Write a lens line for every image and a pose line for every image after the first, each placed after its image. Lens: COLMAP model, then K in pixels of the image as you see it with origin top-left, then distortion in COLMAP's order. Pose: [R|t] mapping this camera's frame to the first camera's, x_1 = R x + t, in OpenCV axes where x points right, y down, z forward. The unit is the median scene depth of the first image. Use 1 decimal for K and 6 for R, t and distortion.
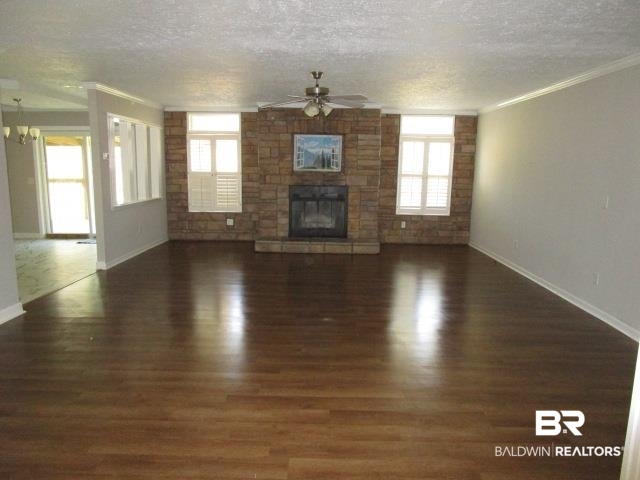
lens RADIAL K [[452.4, 0, 320.0], [0, 452.4, 240.0], [0, 0, 1]] dist [-0.026911, 0.000479]
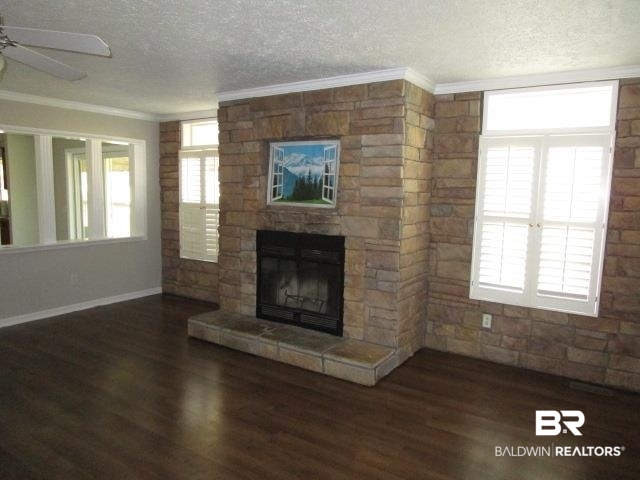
lens RADIAL K [[452.4, 0, 320.0], [0, 452.4, 240.0], [0, 0, 1]] dist [-0.026911, 0.000479]
pose [[0.847279, 0.061990, -0.527518, 0.290824], [-0.093065, 0.995128, -0.032538, -0.090340], [0.522931, 0.076662, 0.848920, 0.515433]]
